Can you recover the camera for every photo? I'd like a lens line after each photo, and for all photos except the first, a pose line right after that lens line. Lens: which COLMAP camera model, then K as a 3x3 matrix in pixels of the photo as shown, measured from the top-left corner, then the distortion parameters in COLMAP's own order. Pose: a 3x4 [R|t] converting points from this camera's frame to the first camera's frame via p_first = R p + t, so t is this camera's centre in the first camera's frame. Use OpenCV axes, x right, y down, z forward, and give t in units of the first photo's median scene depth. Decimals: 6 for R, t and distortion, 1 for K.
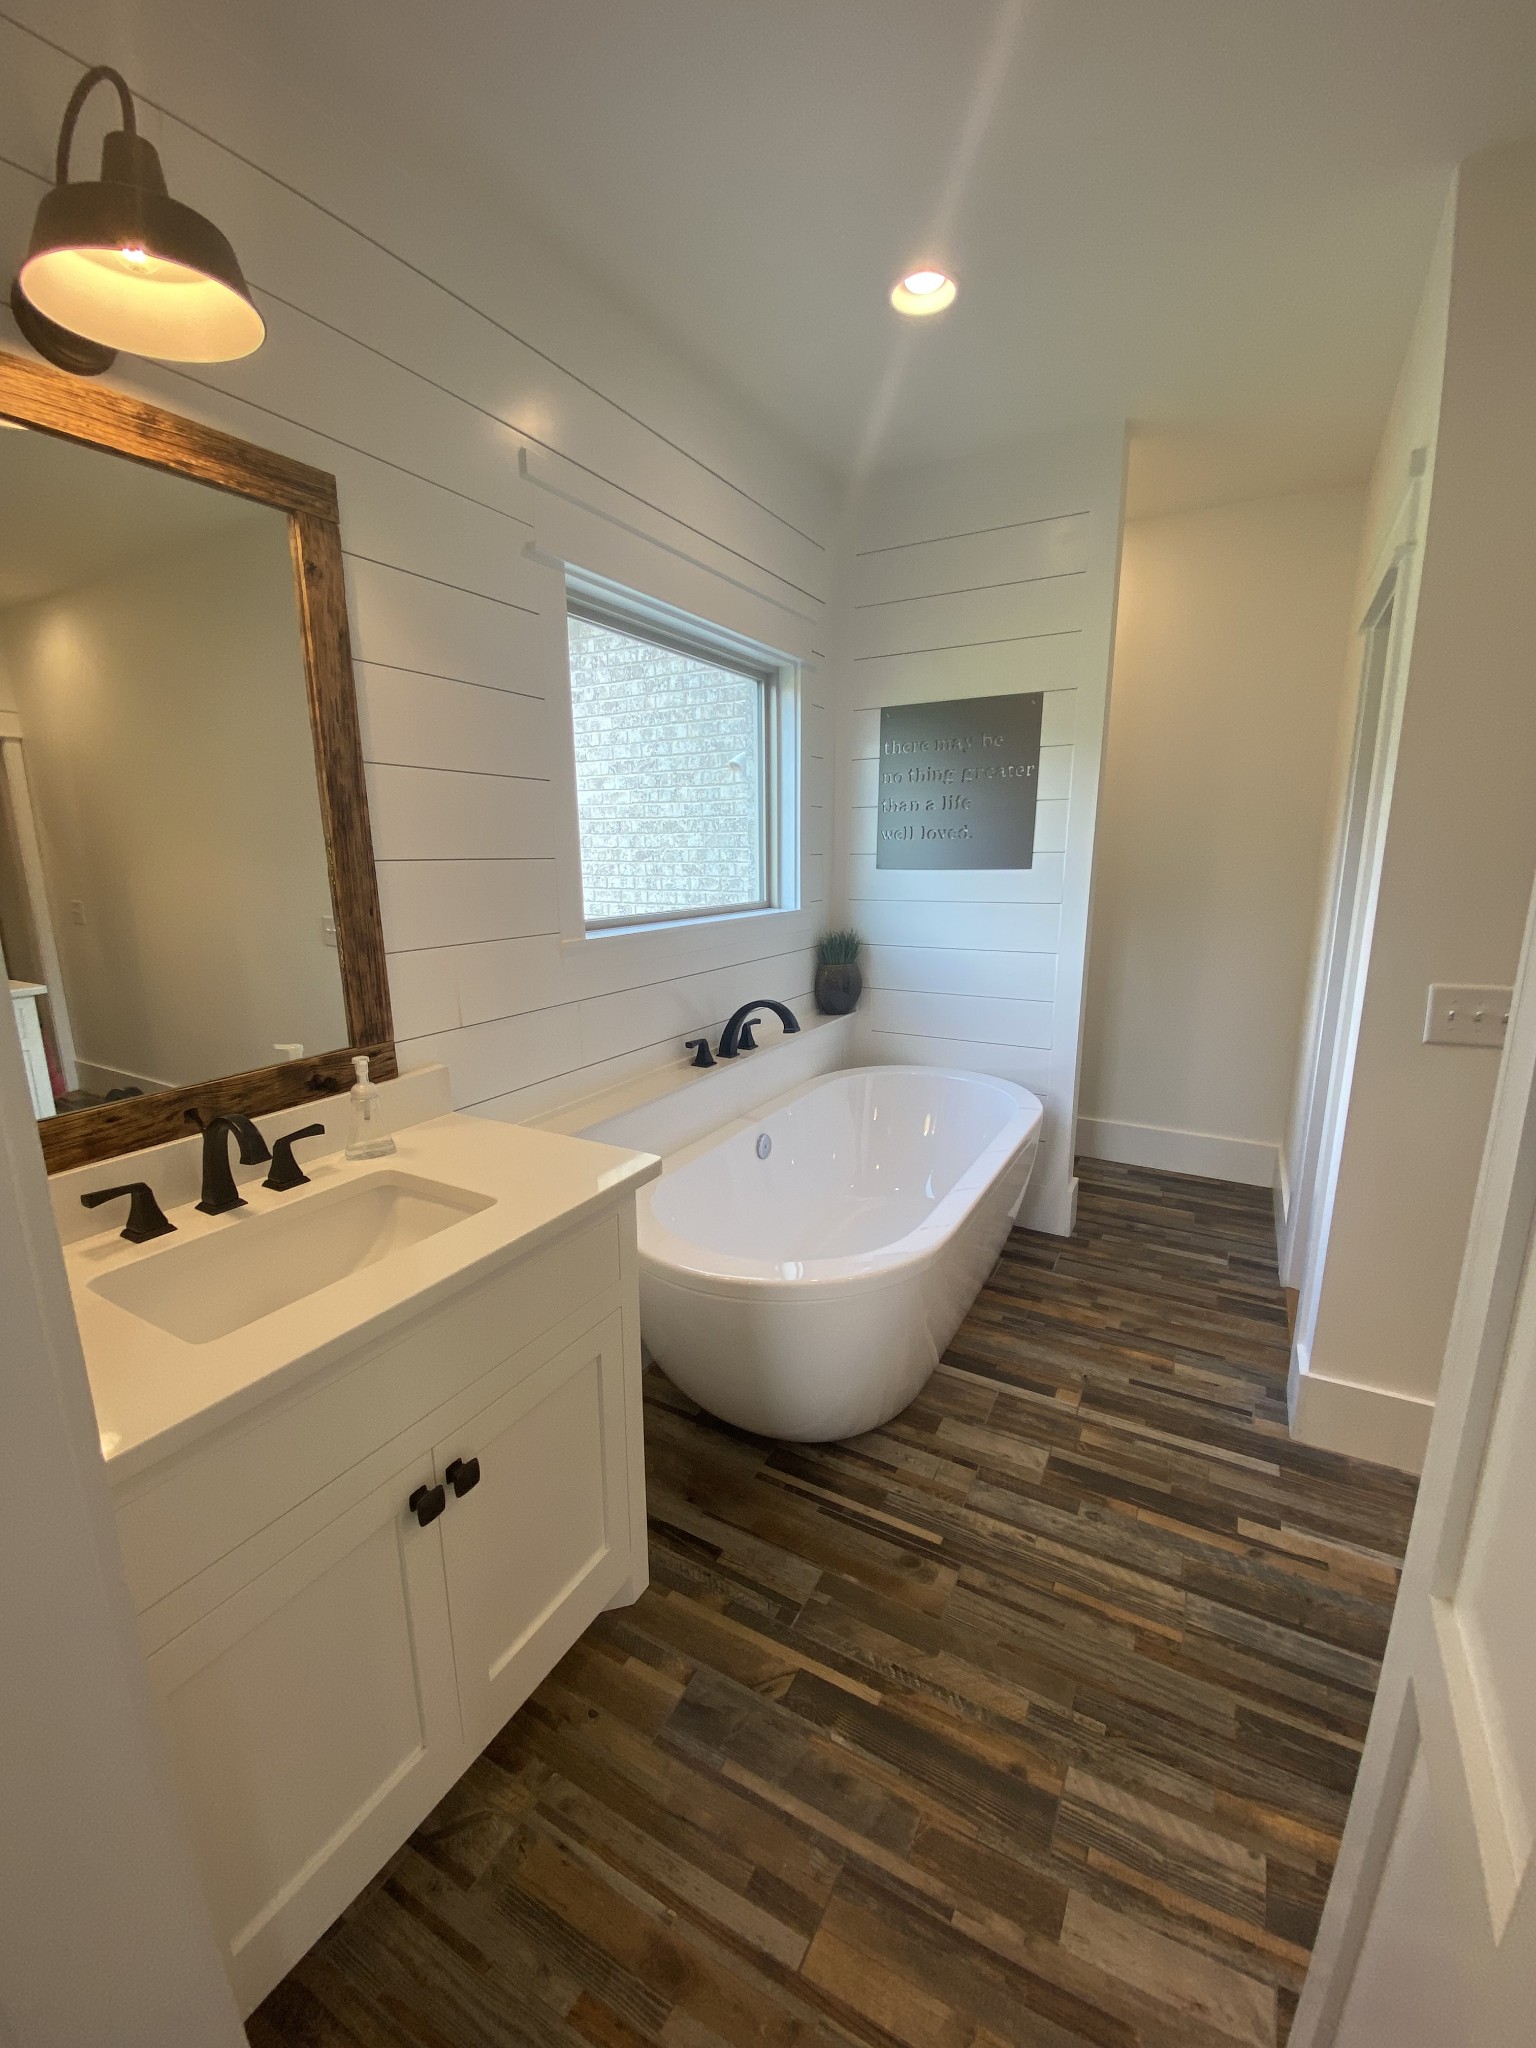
lens RADIAL K [[823.8, 0, 764.0], [0, 823.8, 1027.6], [0, 0, 1]] dist [0.016261, -0.019087]
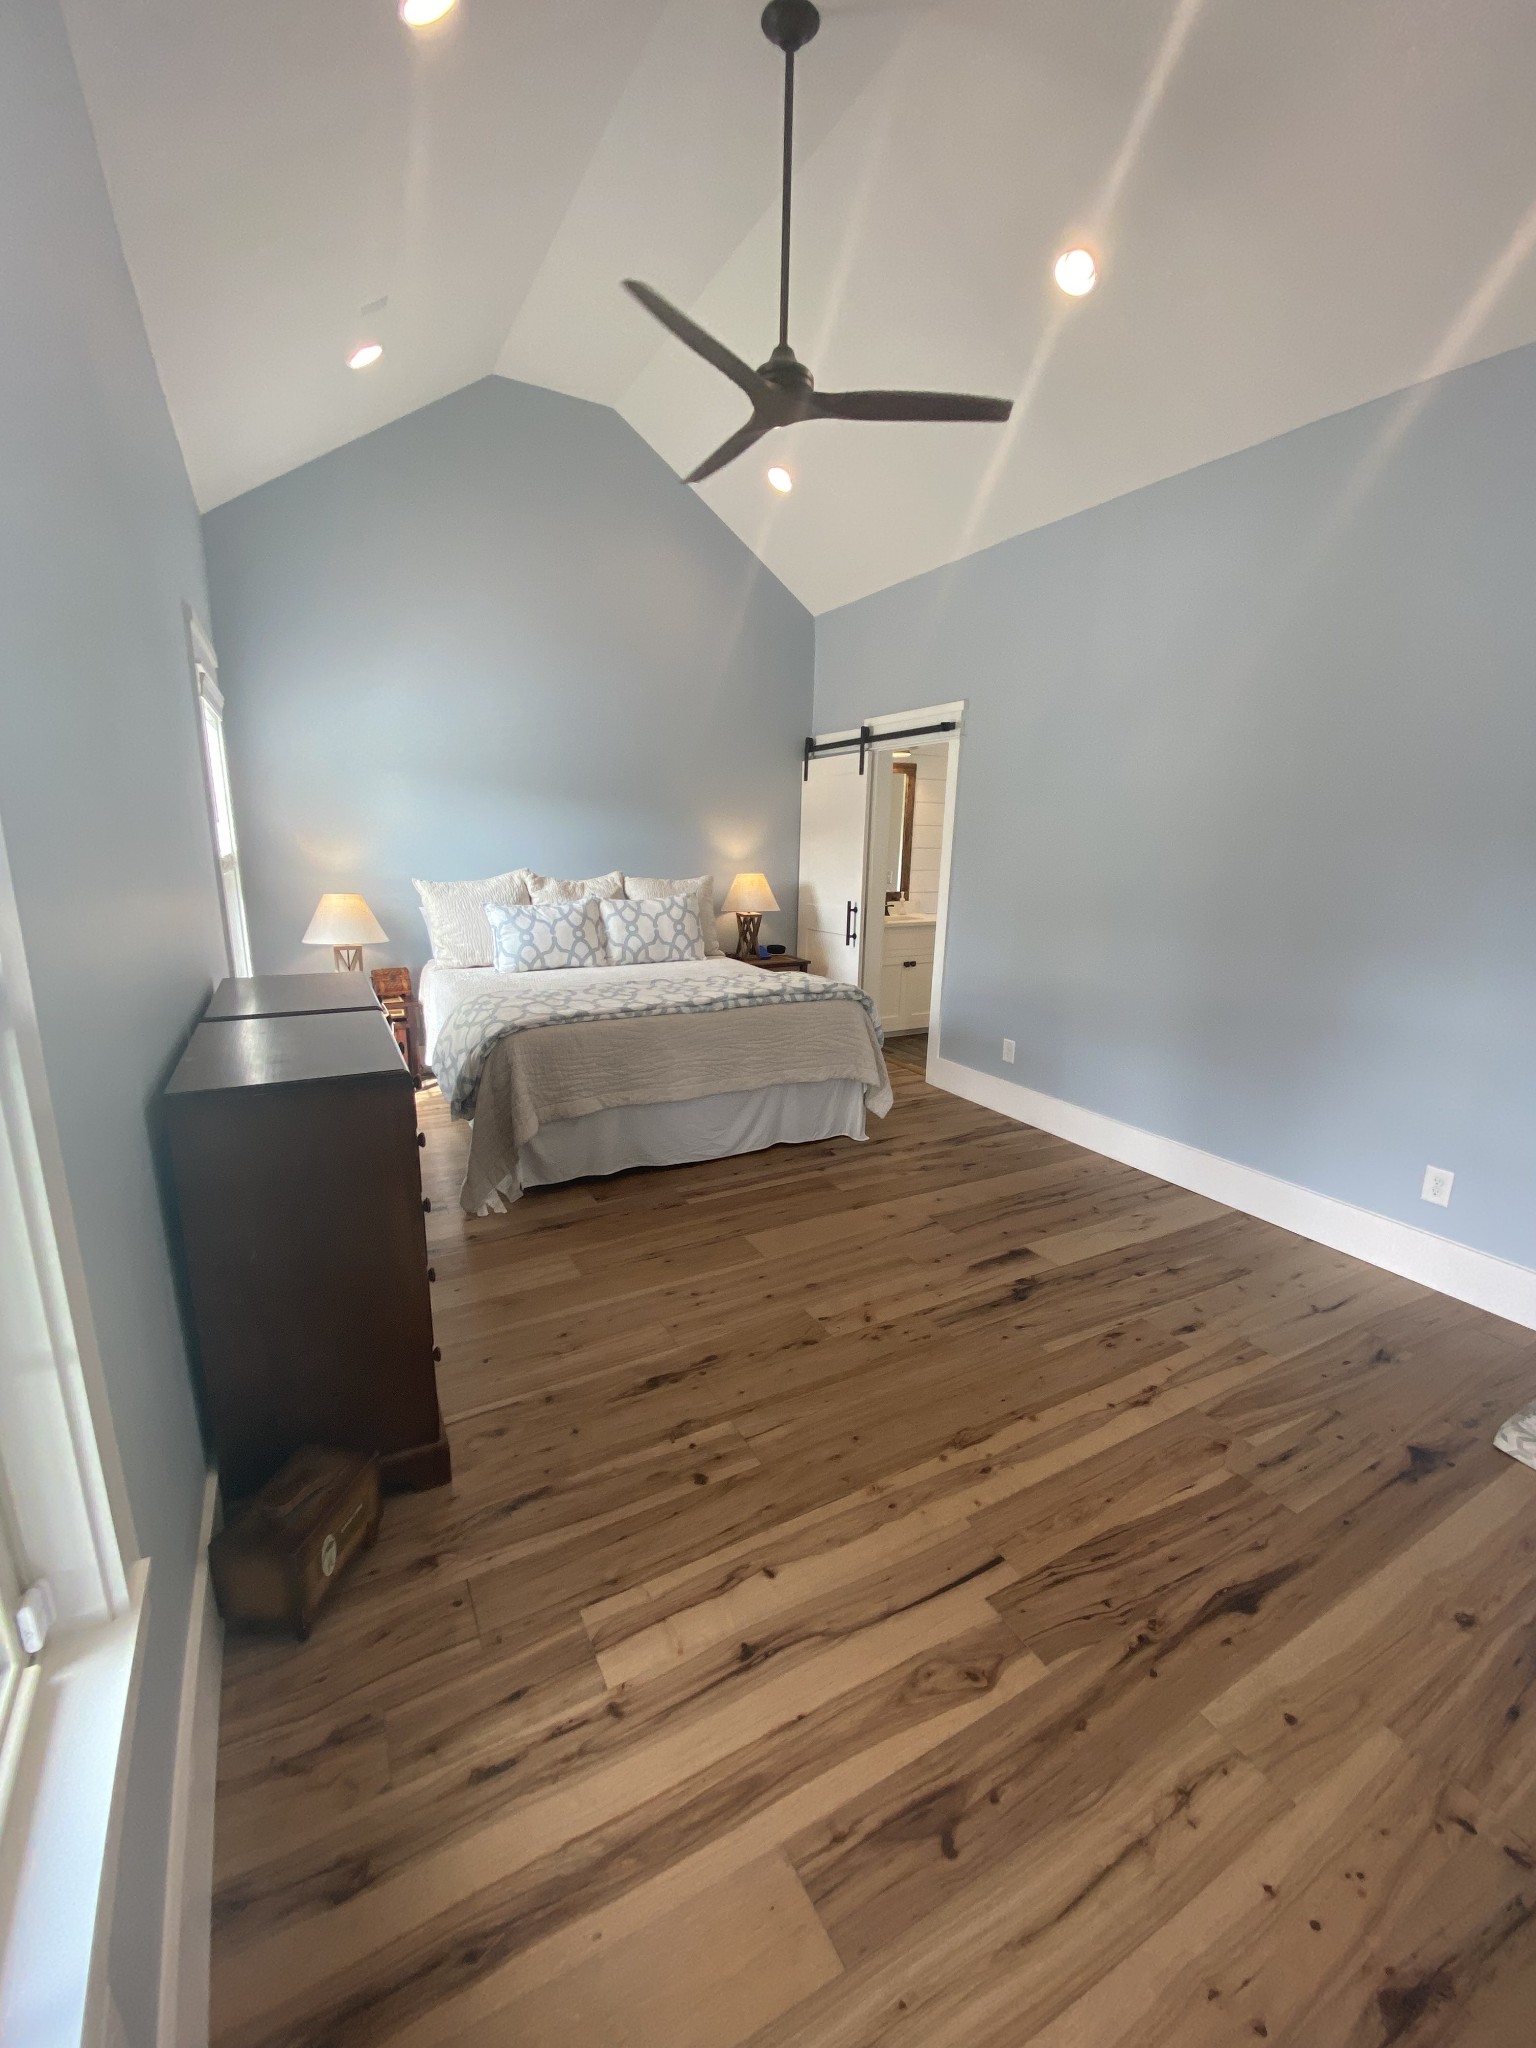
lens RADIAL K [[823.8, 0, 764.0], [0, 823.8, 1027.6], [0, 0, 1]] dist [0.016261, -0.019087]
pose [[0.851455, 0.145897, -0.503725, 1.221601], [-0.139392, 0.988933, 0.050813, 0.628801], [0.505563, 0.026951, 0.862369, -3.196083]]
